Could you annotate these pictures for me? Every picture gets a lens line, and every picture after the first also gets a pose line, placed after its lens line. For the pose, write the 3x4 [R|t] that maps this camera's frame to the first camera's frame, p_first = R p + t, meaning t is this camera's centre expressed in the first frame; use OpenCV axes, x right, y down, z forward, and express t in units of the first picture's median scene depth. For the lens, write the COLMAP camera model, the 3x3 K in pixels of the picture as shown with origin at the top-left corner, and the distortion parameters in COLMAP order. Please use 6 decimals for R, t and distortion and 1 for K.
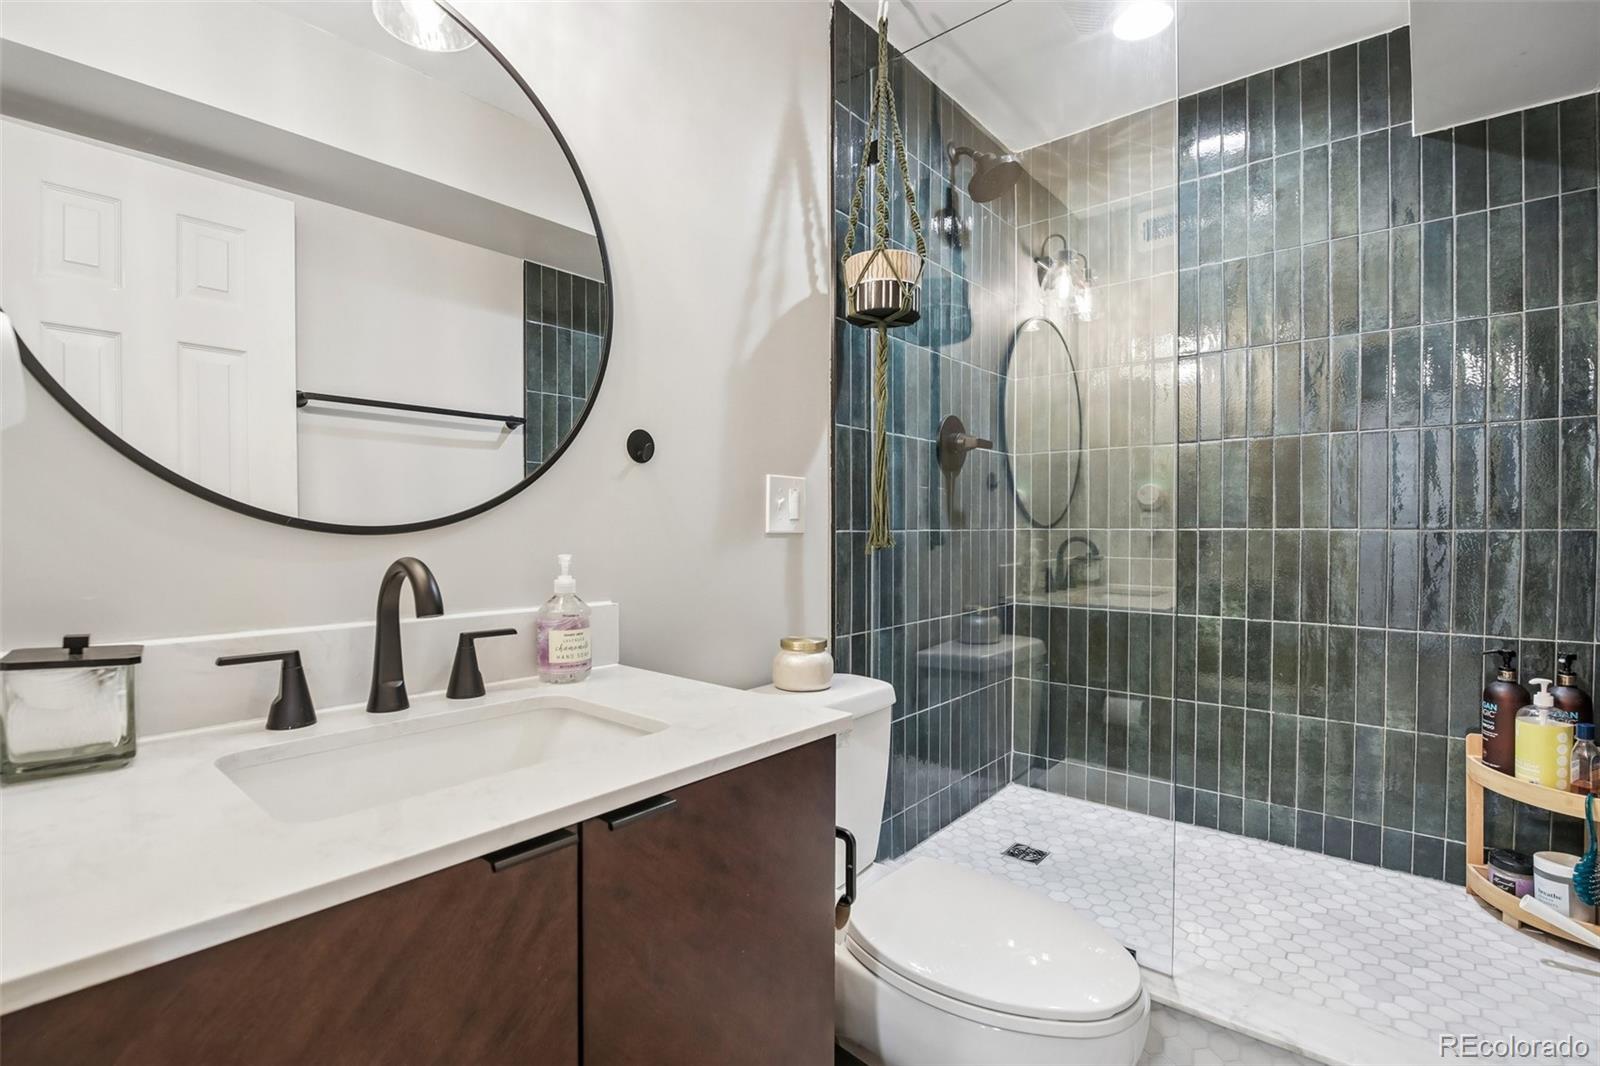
lens RADIAL K [[730.8, 0, 792.3], [0, 730.8, 529.4], [0, 0, 1]] dist [0.000941, -0.000759]
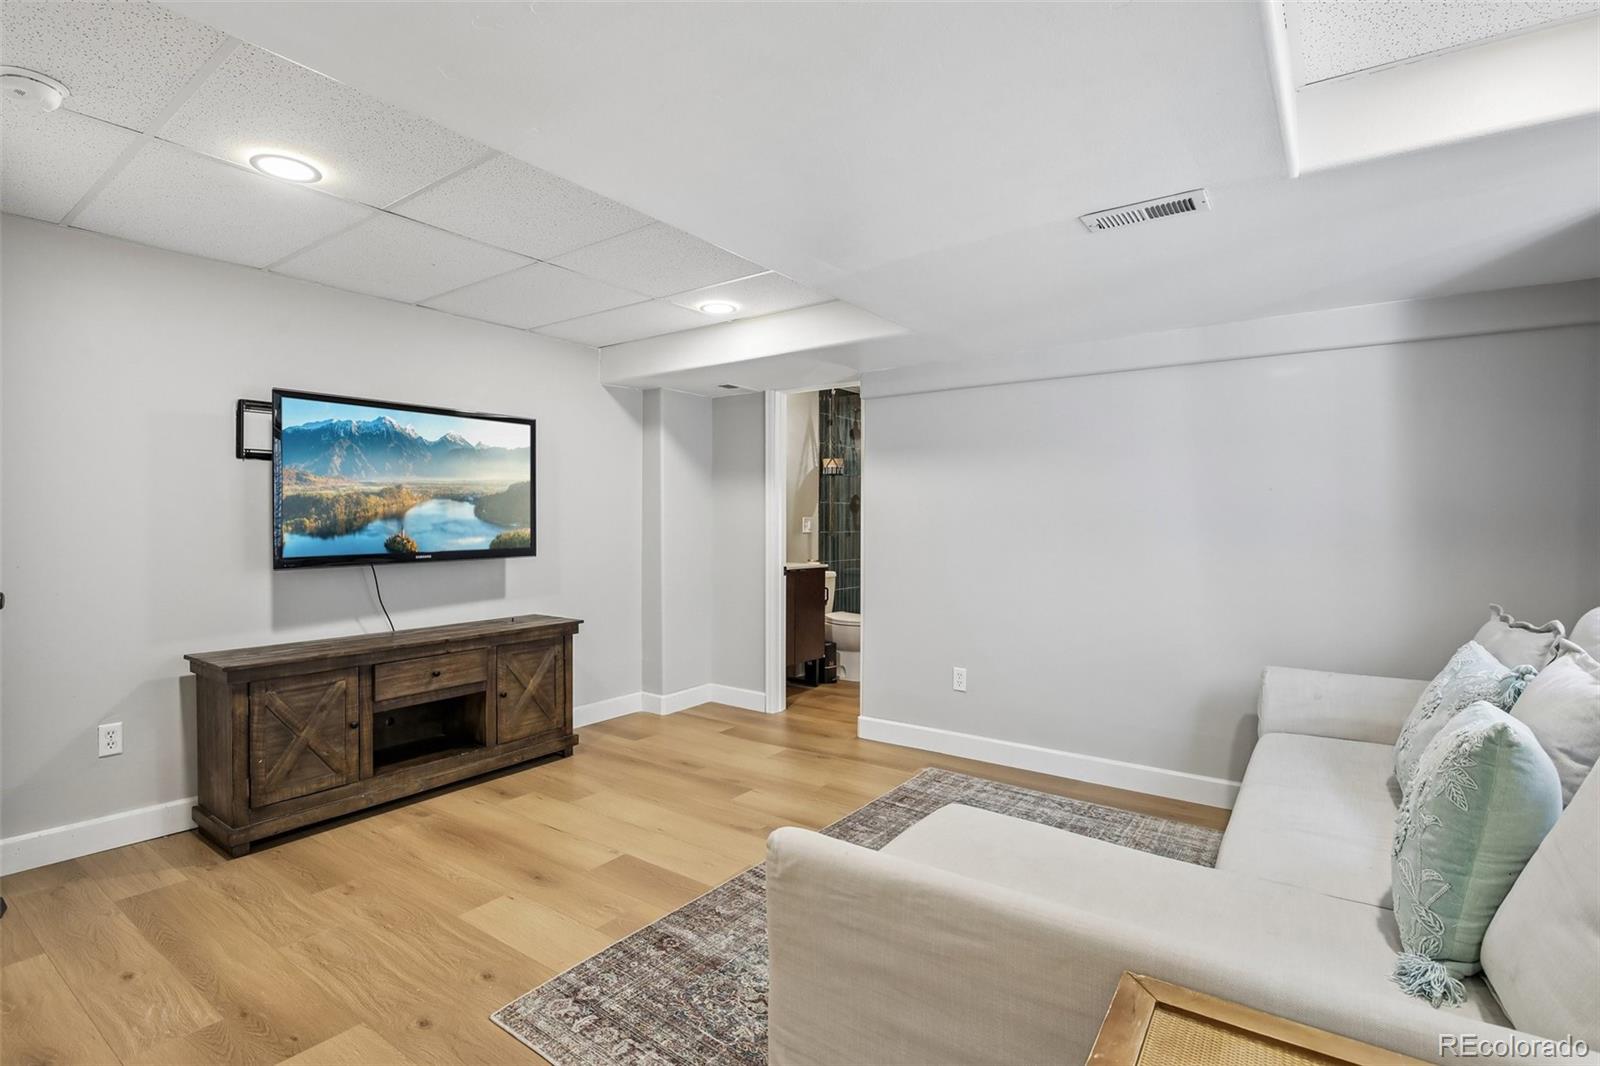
lens RADIAL K [[730.8, 0, 792.3], [0, 730.8, 529.4], [0, 0, 1]] dist [0.000941, -0.000759]
pose [[0.997474, 0.000820, 0.071025, -0.350762], [-0.001301, 0.999977, 0.006720, -0.036666], [-0.071018, -0.006795, 0.997452, -2.719181]]
